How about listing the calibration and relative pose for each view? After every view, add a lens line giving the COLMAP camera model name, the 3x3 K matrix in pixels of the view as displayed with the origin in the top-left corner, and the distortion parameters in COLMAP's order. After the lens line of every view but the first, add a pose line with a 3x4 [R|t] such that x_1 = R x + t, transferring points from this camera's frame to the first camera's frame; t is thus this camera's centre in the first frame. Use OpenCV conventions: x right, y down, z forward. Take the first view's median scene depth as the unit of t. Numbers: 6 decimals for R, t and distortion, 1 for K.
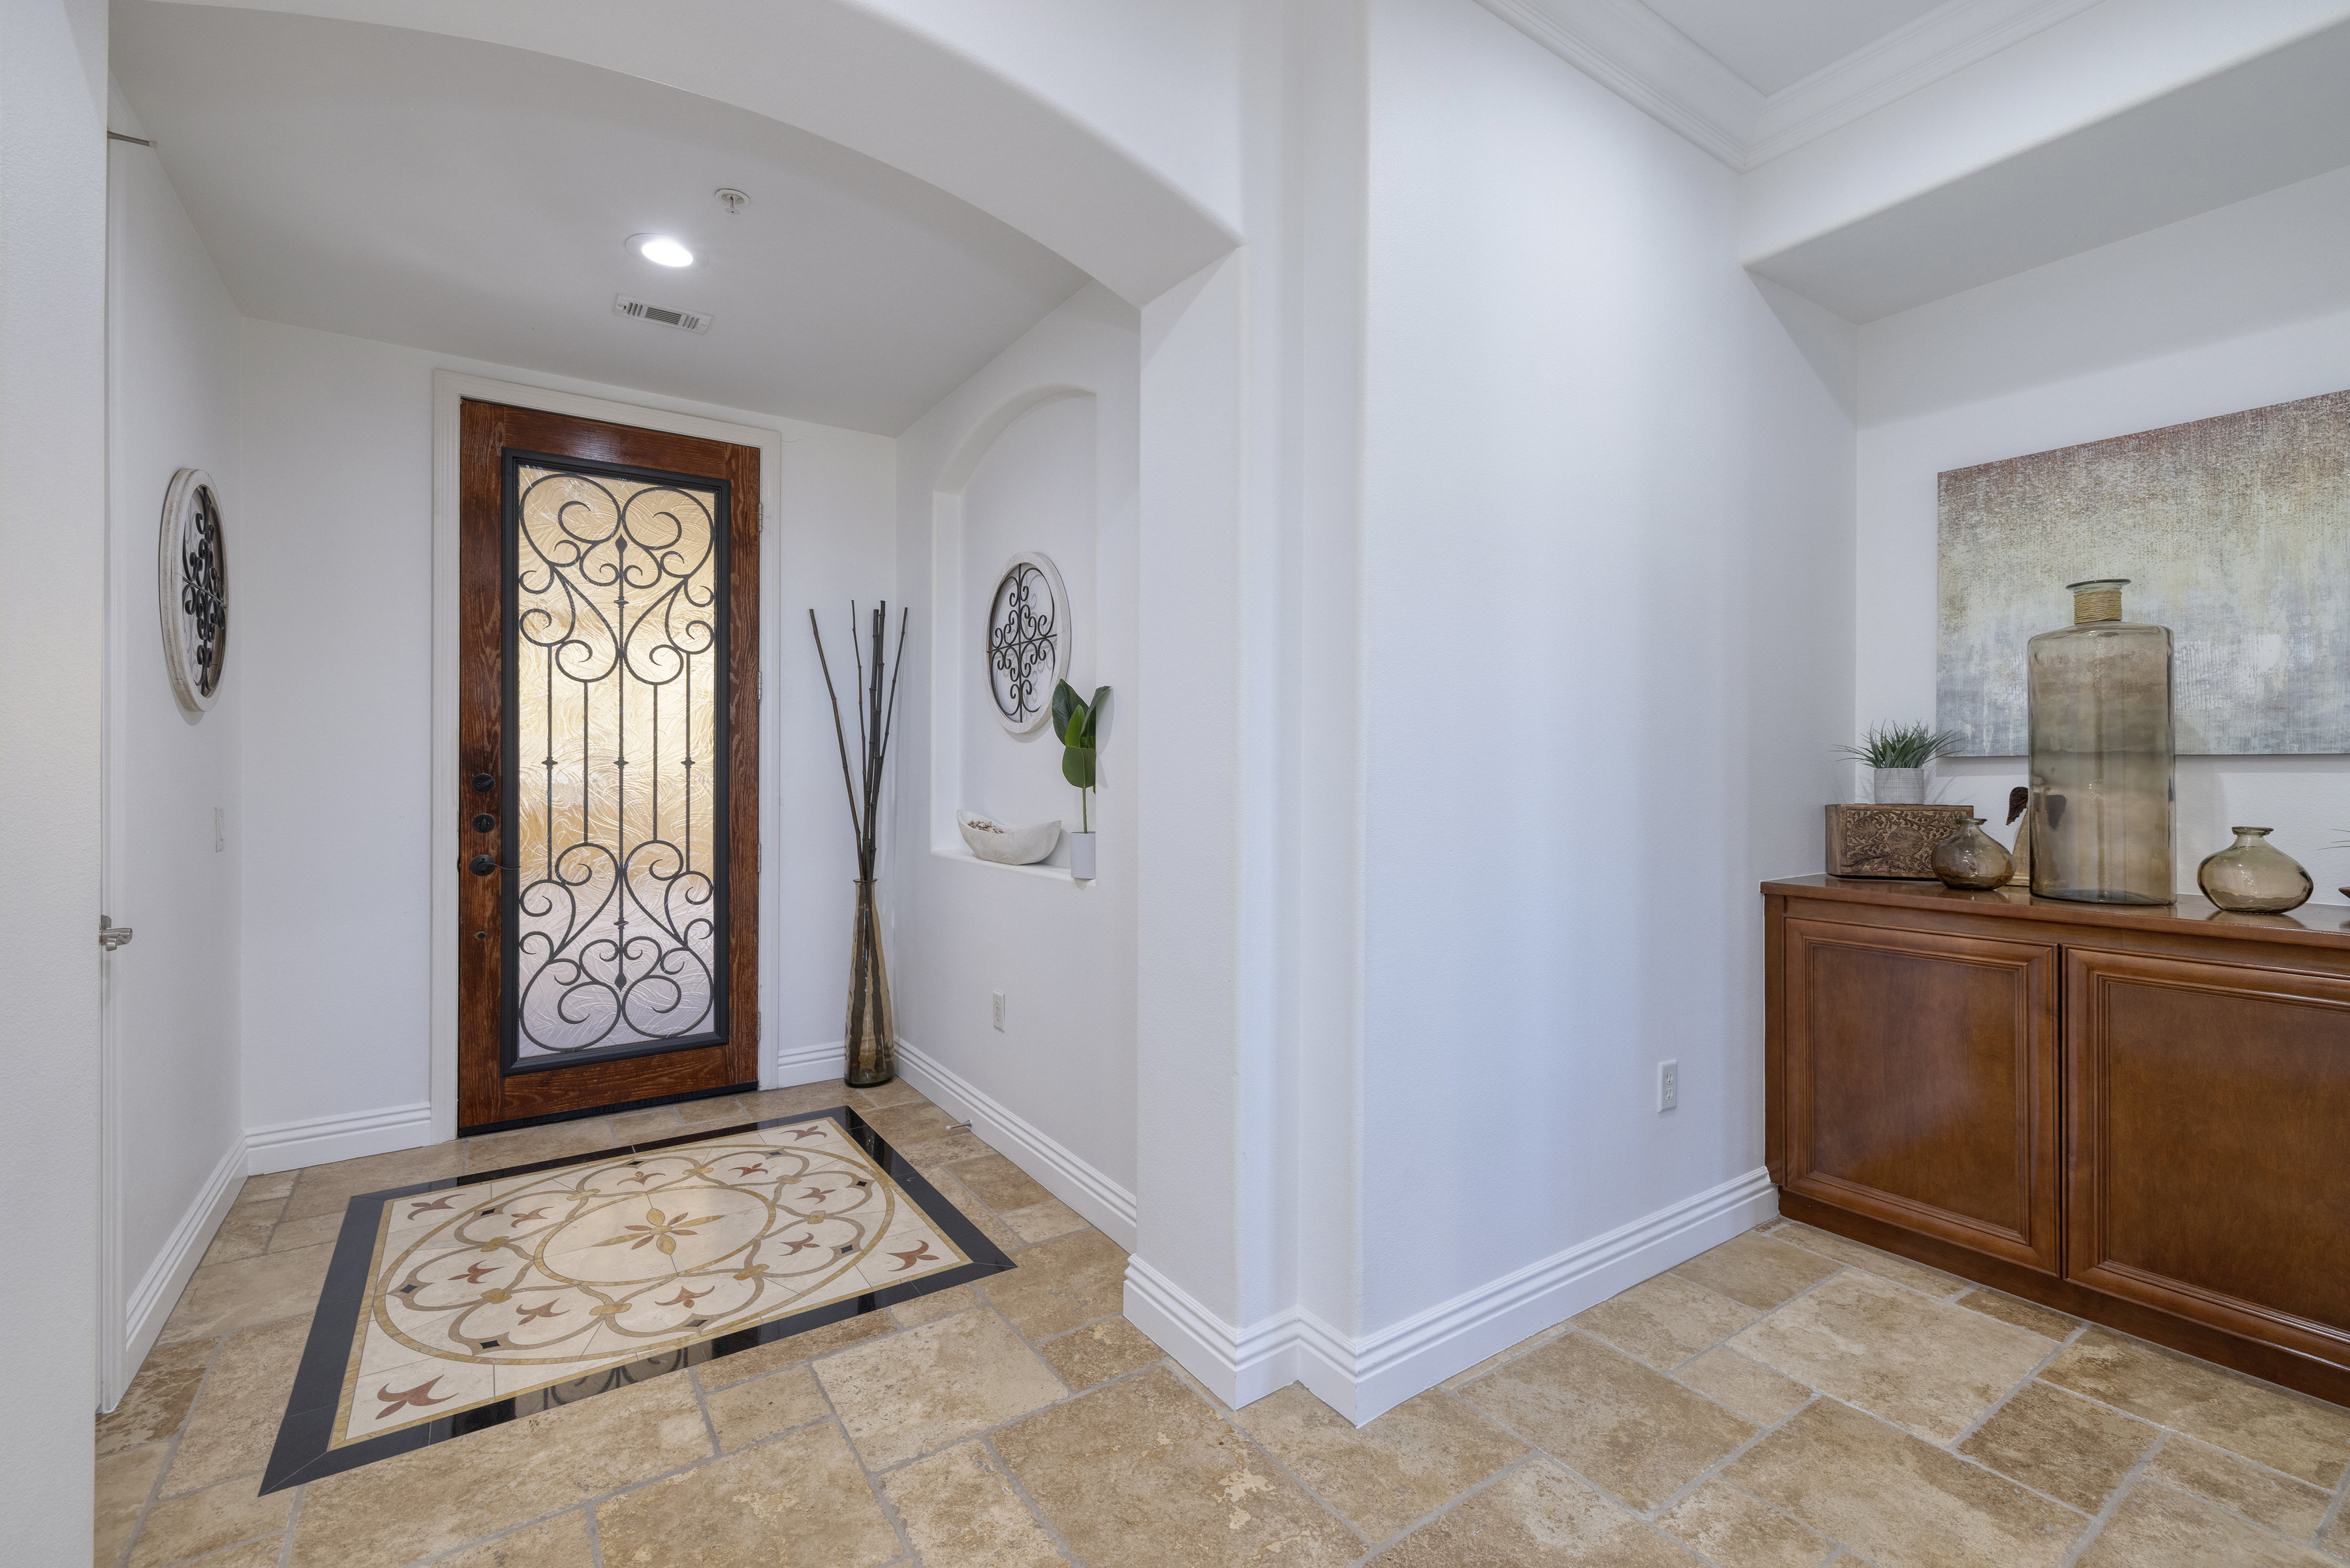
lens RADIAL K [[998.0, 0, 1169.0], [0, 998.0, 774.8], [0, 0, 1]] dist [0.003213, -0.001217]
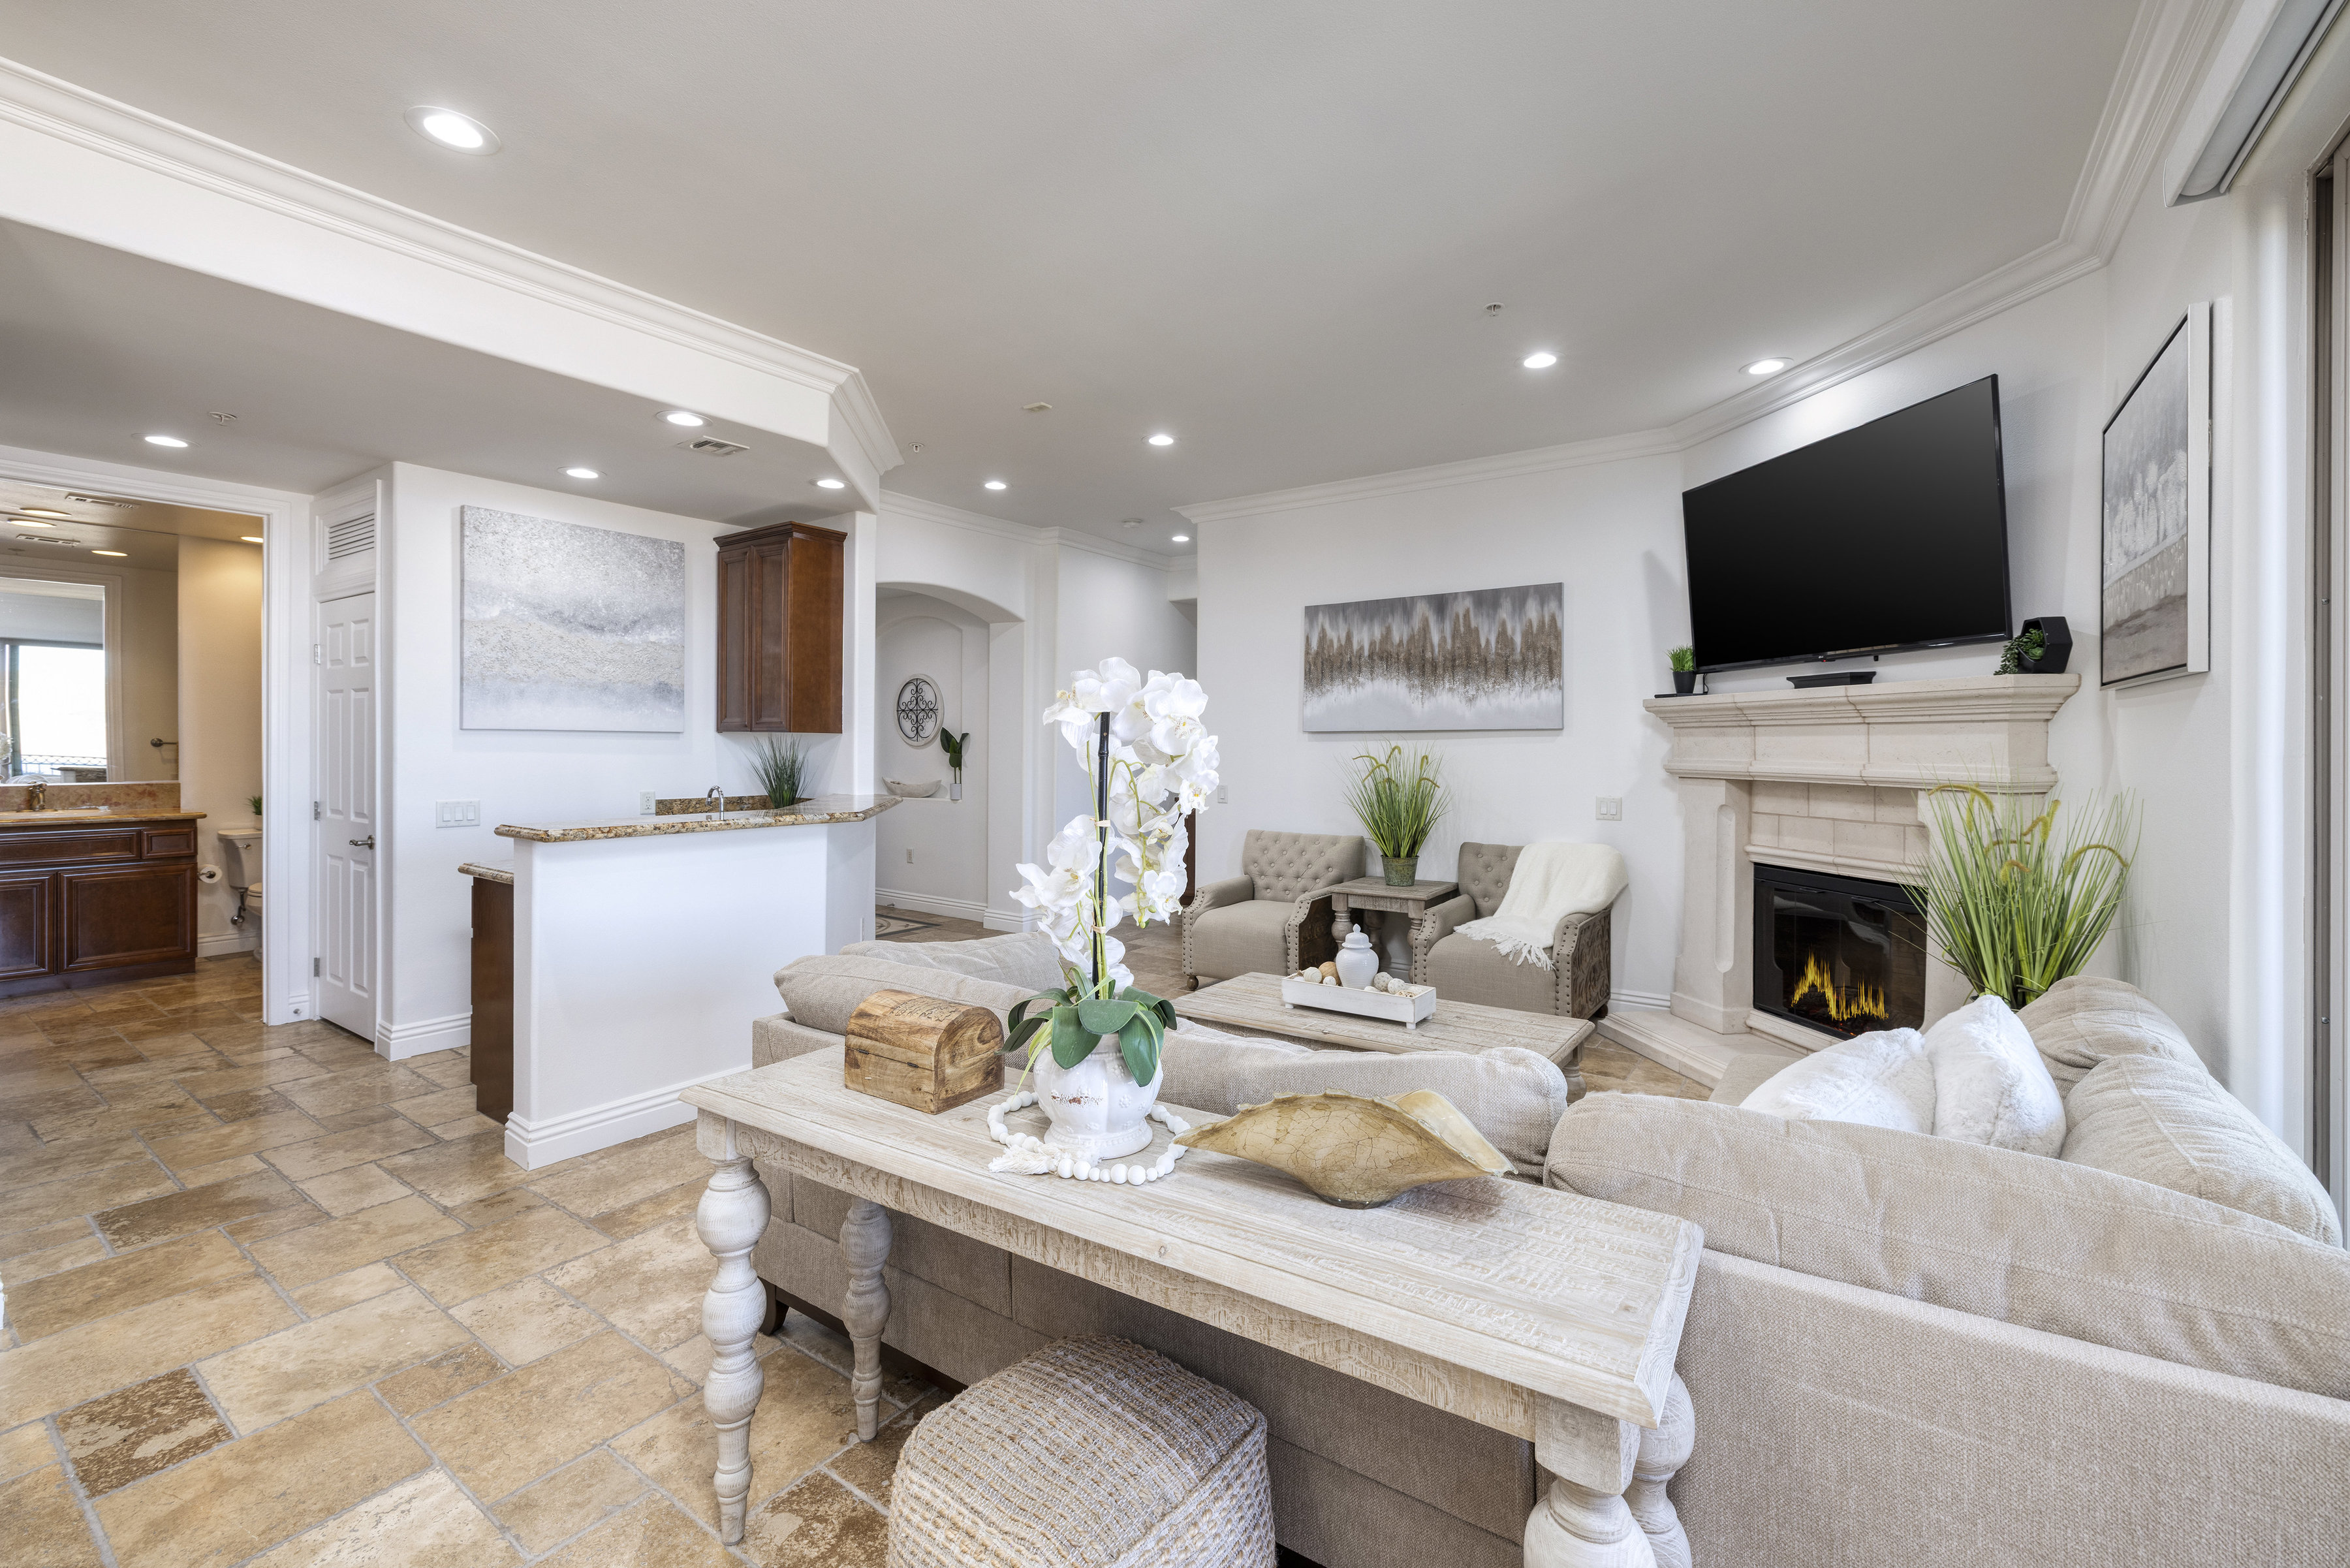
lens RADIAL K [[998.0, 0, 1177.5], [0, 998.0, 751.7], [0, 0, 1]] dist [0.003213, -0.001217]
pose [[0.934496, 0.002357, 0.355967, -0.532607], [-0.004251, 0.999981, 0.004538, -0.050011], [-0.355949, -0.005754, 0.934488, -1.966901]]
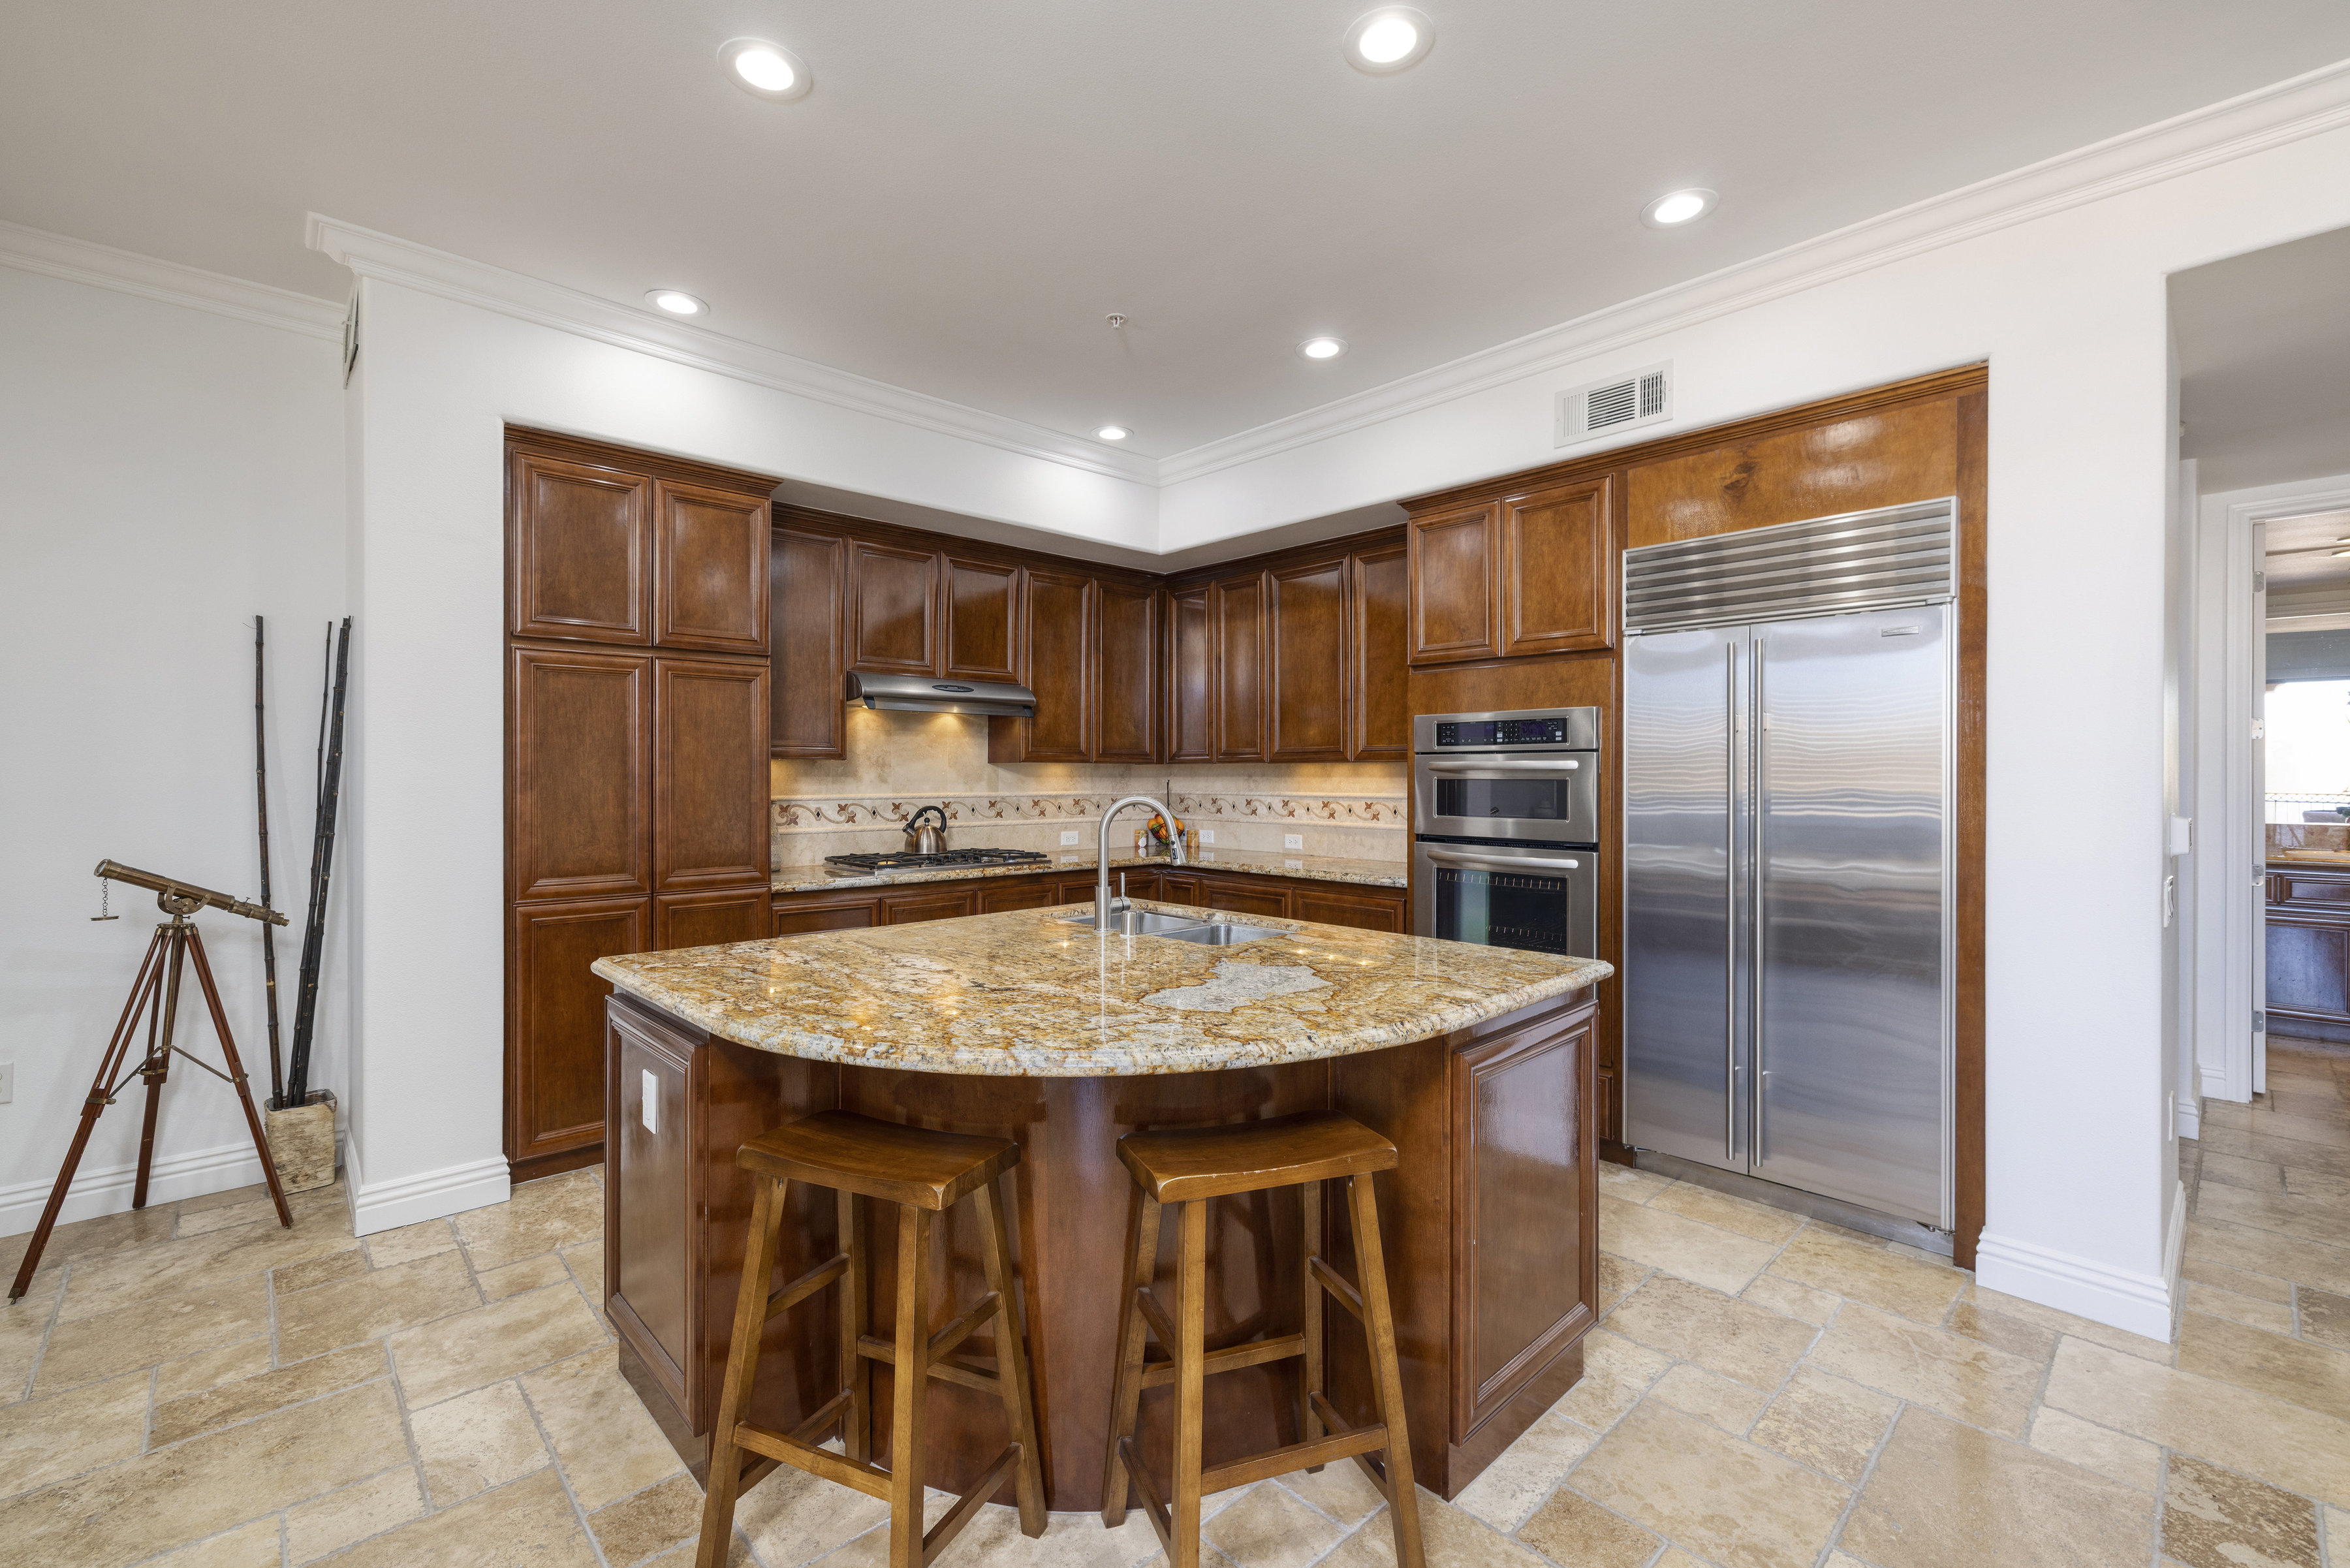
lens RADIAL K [[998.0, 0, 1177.3], [0, 998.0, 781.0], [0, 0, 1]] dist [0.003213, -0.001217]
pose [[0.157959, 0.004063, -0.987437, -0.442025], [-0.005245, 0.999981, 0.003276, -0.045094], [0.987432, 0.004662, 0.157978, -1.835300]]
